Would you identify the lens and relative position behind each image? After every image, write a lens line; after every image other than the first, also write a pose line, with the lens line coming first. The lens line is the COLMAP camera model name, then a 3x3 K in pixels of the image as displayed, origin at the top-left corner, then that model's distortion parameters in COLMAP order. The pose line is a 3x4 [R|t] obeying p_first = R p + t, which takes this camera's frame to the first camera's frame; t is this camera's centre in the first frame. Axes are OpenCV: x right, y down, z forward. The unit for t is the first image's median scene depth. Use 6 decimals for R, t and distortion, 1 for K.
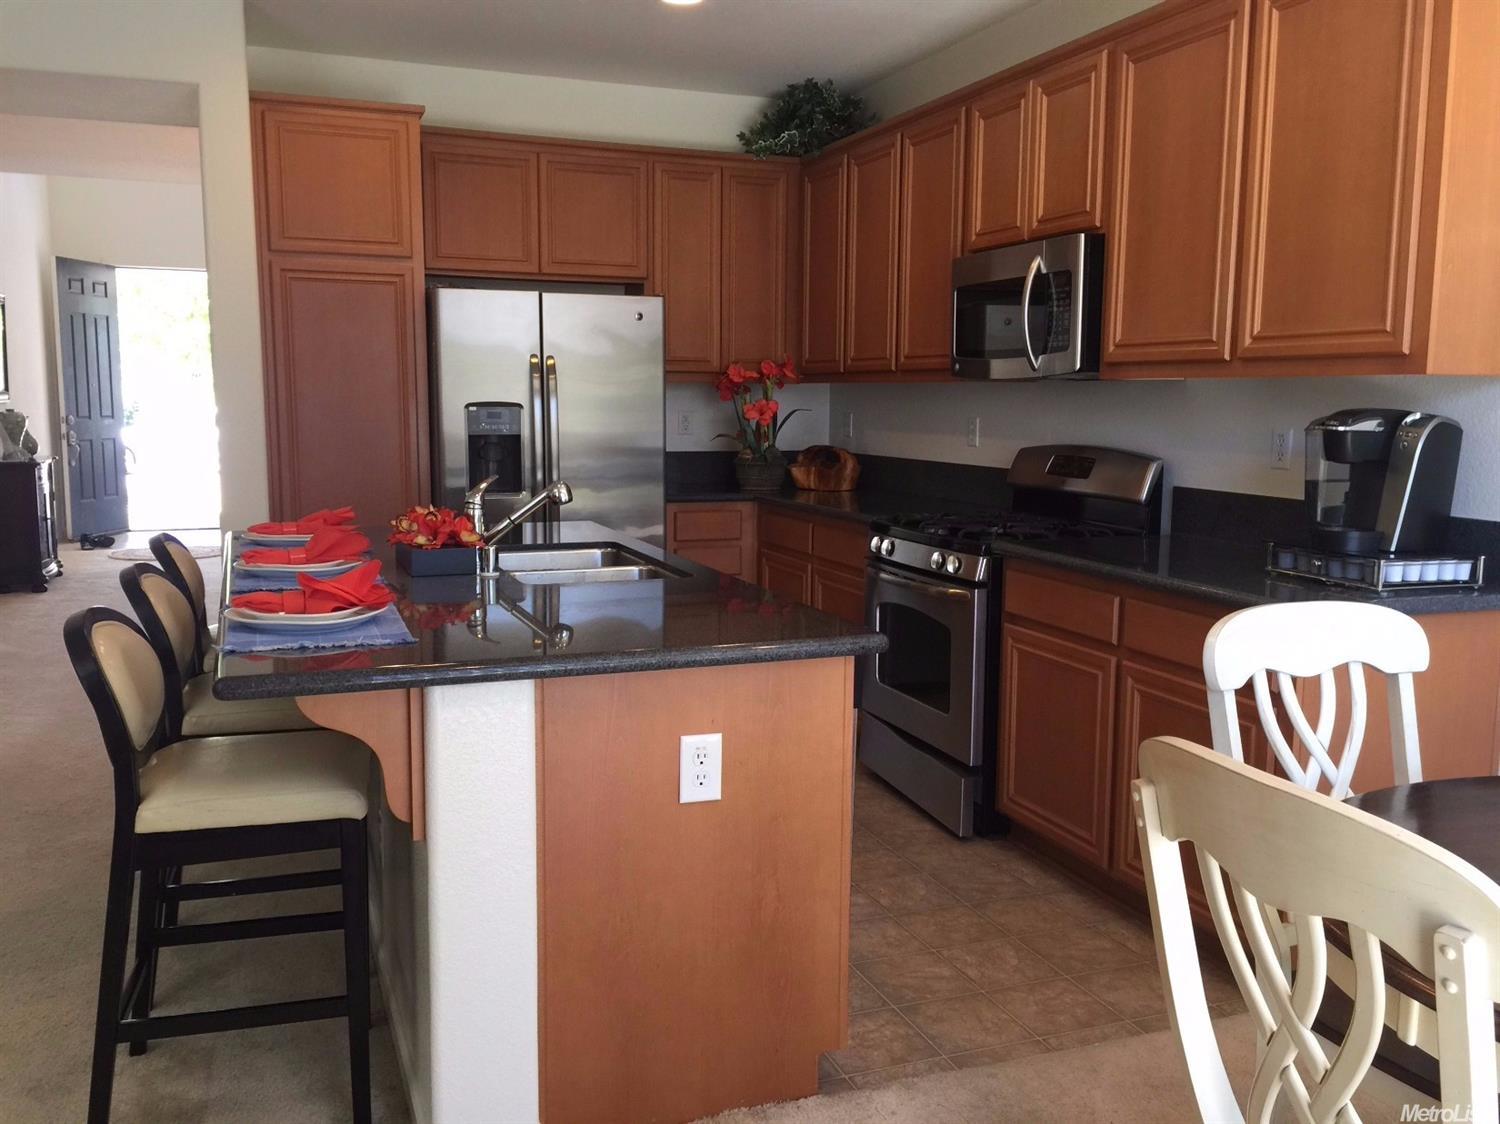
lens RADIAL K [[1277.2, 0, 744.8], [0, 1277.2, 560.9], [0, 0, 1]] dist [0.059968, -0.056340]
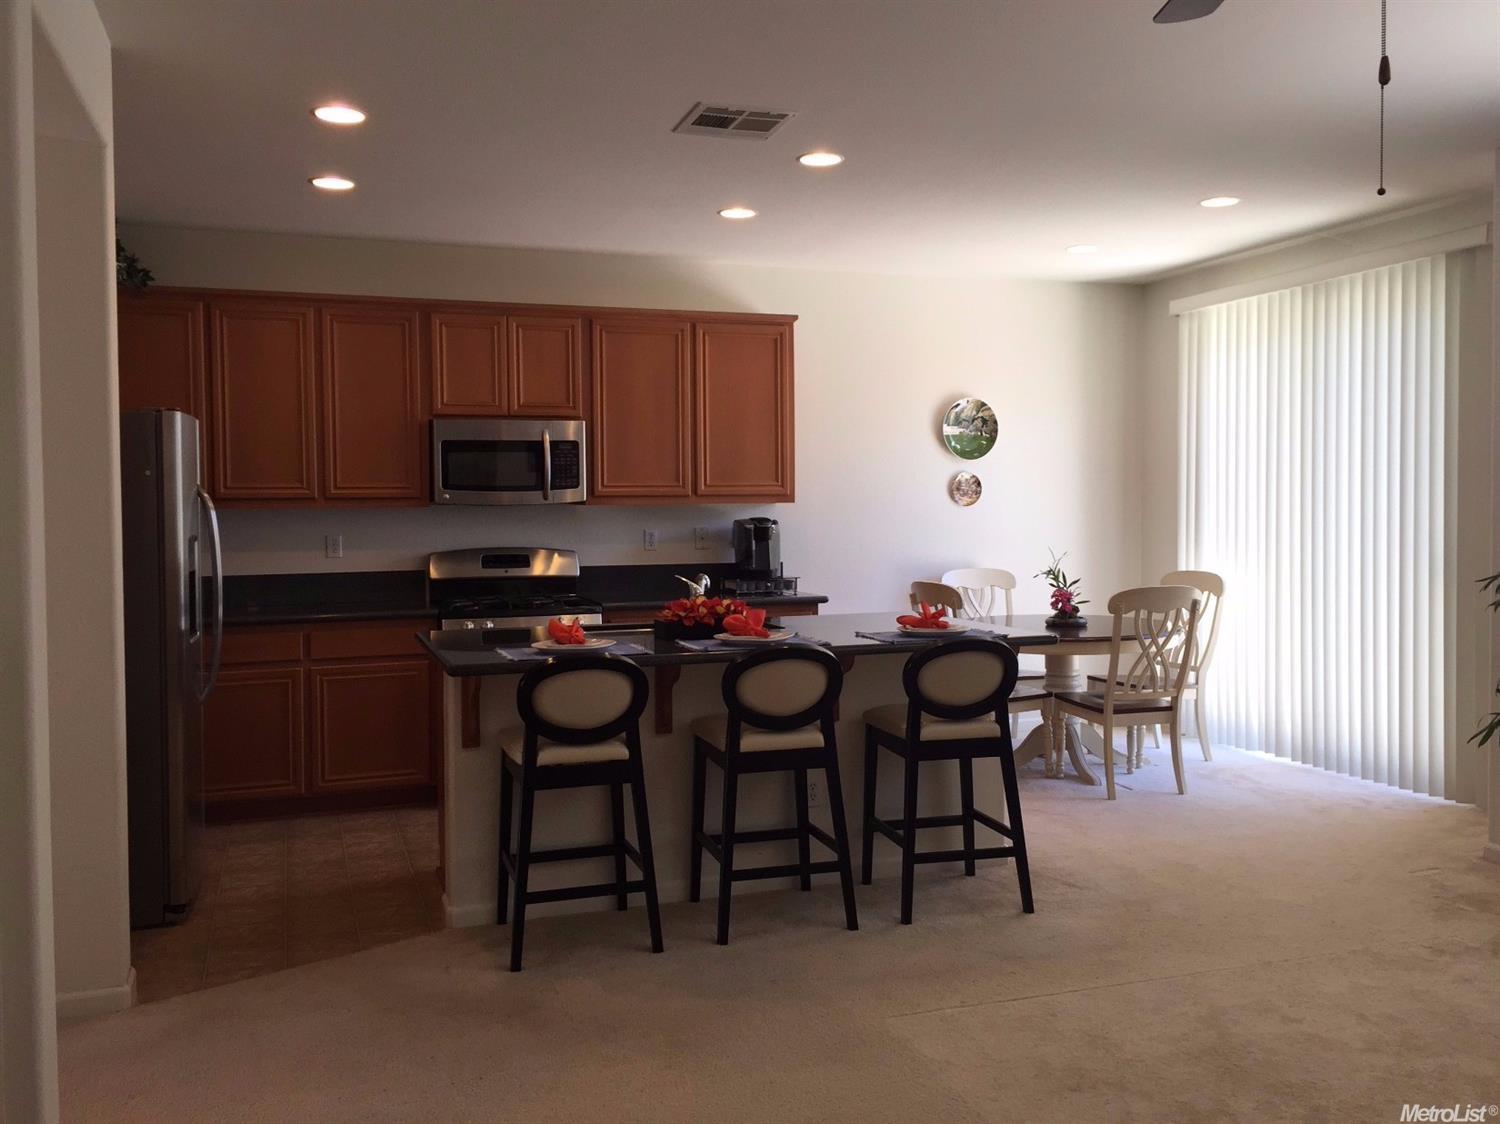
lens RADIAL K [[1277.2, 0, 752.2], [0, 1277.2, 548.7], [0, 0, 1]] dist [0.059968, -0.056340]
pose [[0.022529, -0.045715, 0.998700, -1.370631], [0.140252, 0.989220, 0.042117, -0.120080], [-0.989860, 0.139120, 0.028697, 0.713830]]
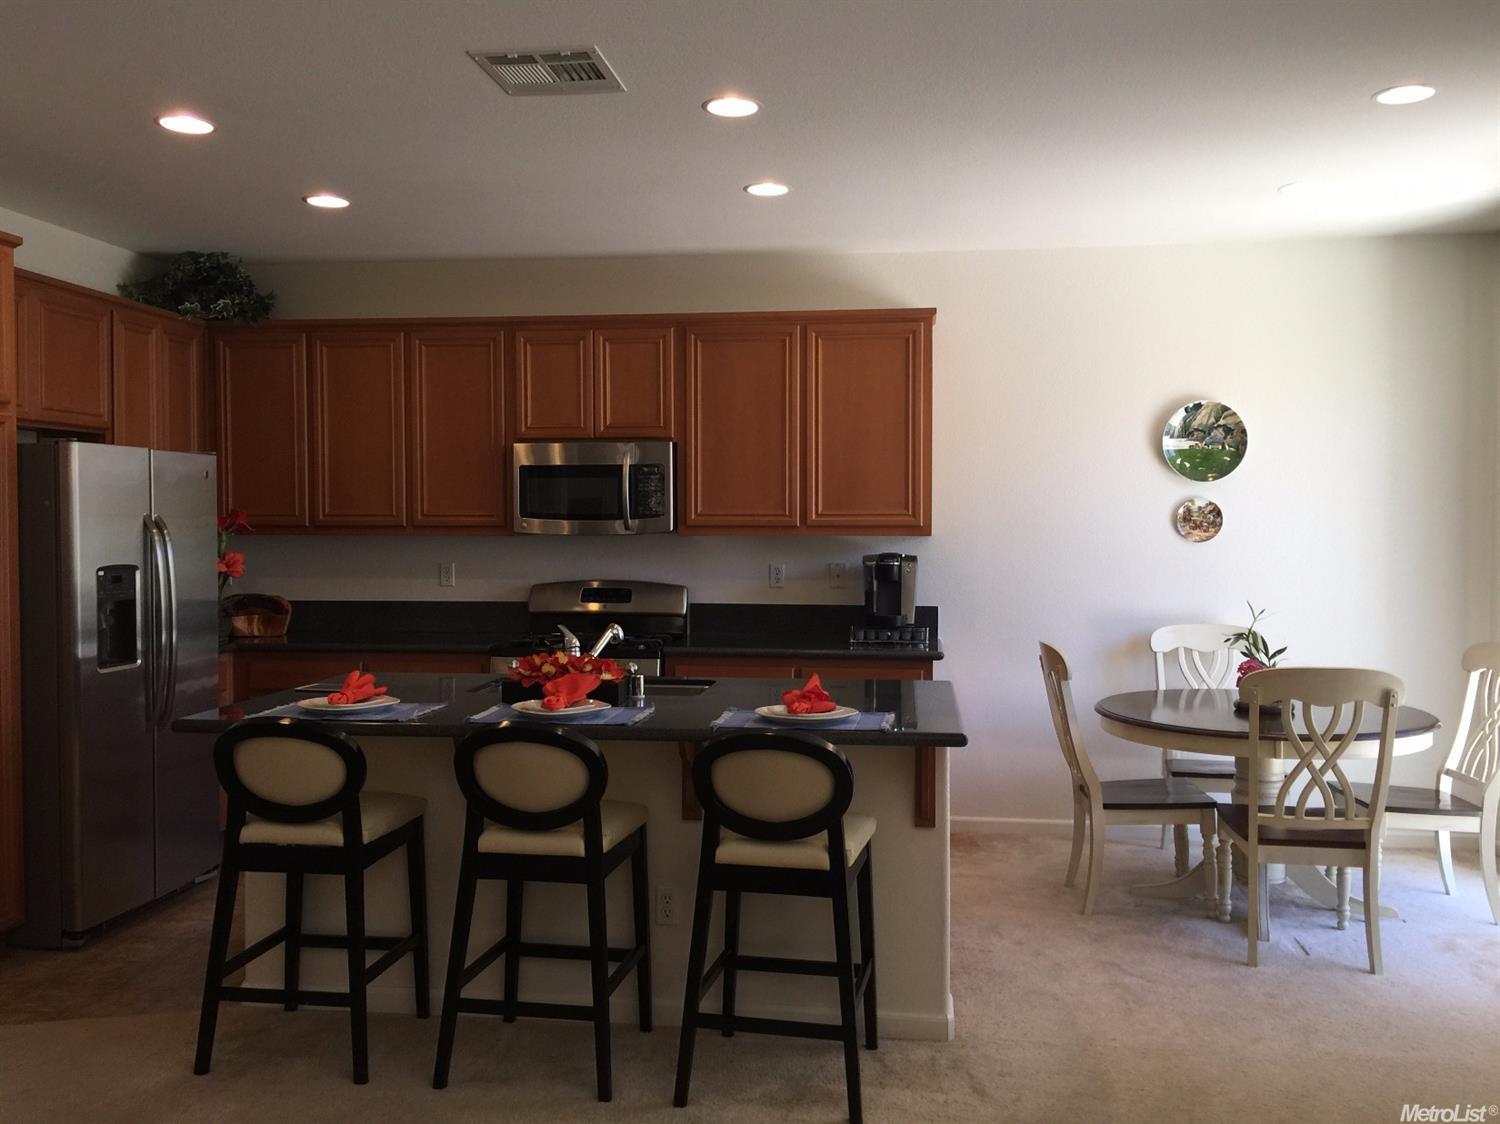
lens RADIAL K [[1277.2, 0, 753.8], [0, 1277.2, 574.7], [0, 0, 1]] dist [0.059968, -0.056340]
pose [[0.468633, -0.043093, 0.882341, -0.989628], [0.119055, 0.992778, -0.014746, -0.060149], [-0.875334, 0.111958, 0.470379, 0.203884]]
